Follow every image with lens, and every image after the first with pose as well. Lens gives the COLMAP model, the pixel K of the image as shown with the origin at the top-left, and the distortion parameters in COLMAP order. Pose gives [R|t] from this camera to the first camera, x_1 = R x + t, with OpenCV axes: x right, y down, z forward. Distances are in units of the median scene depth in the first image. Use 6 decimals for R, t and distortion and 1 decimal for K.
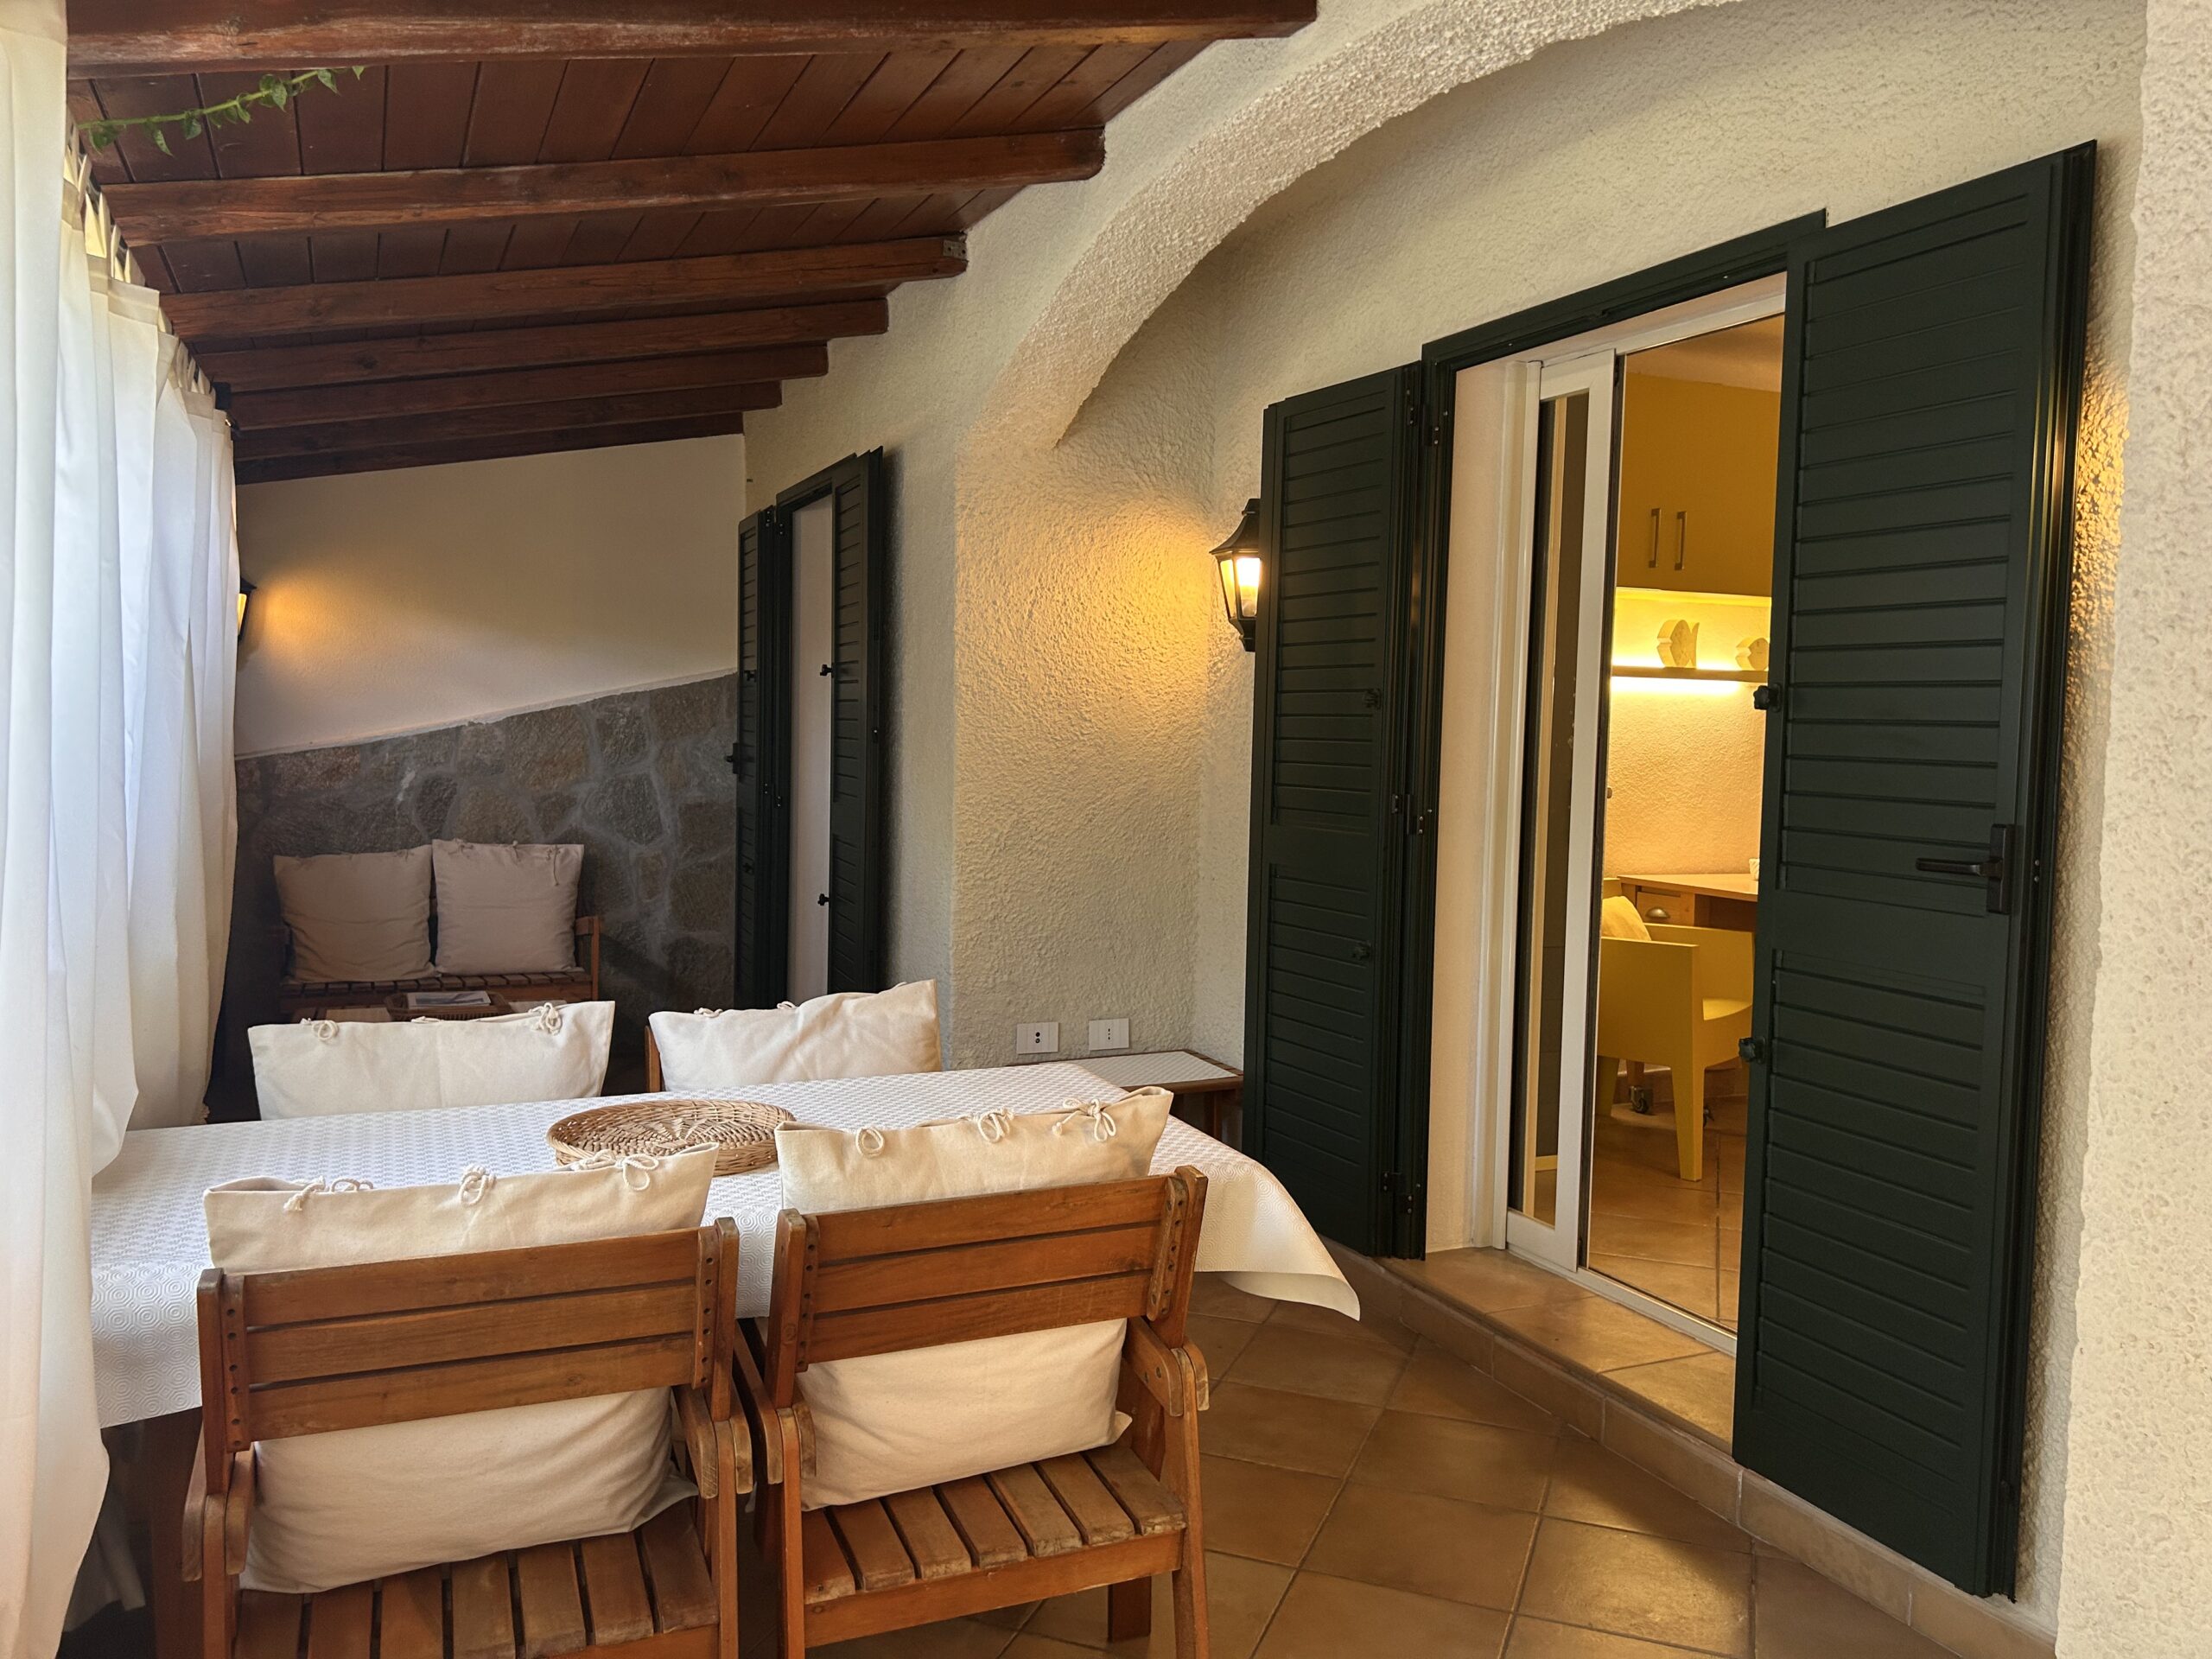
lens RADIAL K [[1657.6, 0, 1096.7], [0, 1657.6, 812.9], [0, 0, 1]] dist [0.057095, -0.058058]
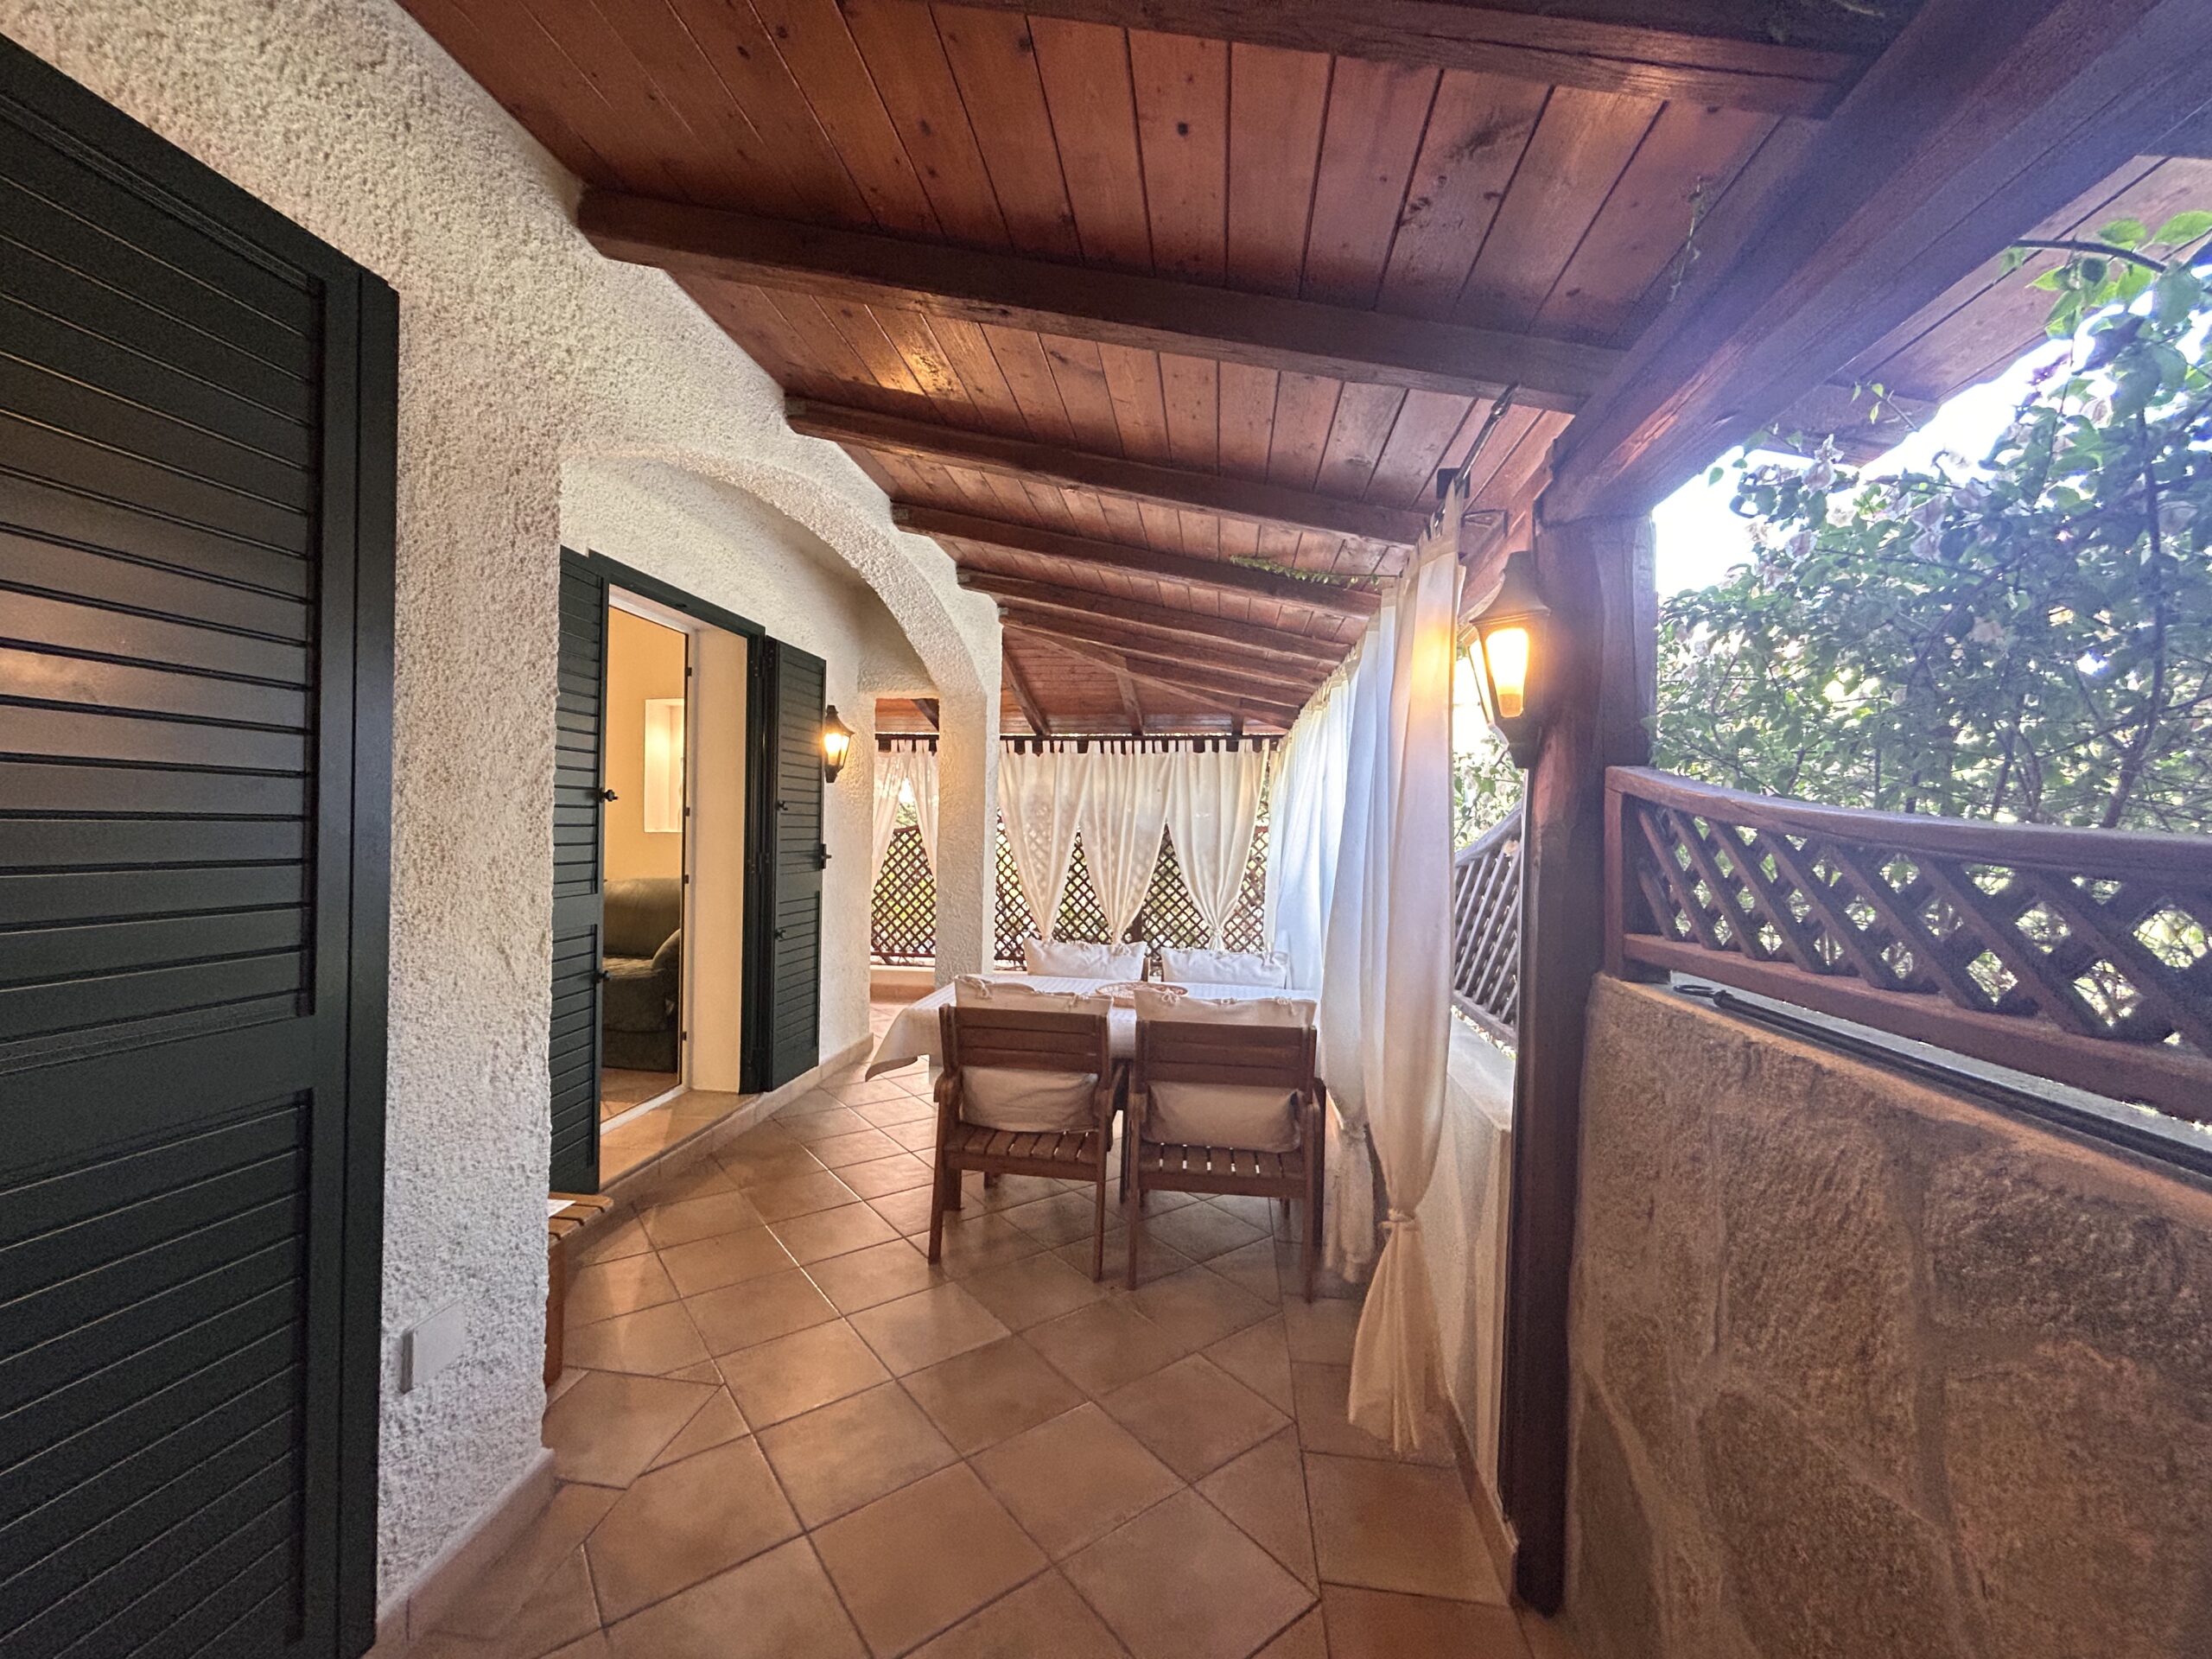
lens RADIAL K [[894.1, 0, 1097.0], [0, 894.1, 828.7], [0, 0, 1]] dist [0.000137, 0.000923]
pose [[-0.851059, -0.042776, 0.523324, -0.827770], [-0.011655, 0.997969, 0.062620, -0.123893], [-0.524940, 0.047194, -0.849830, 1.983923]]
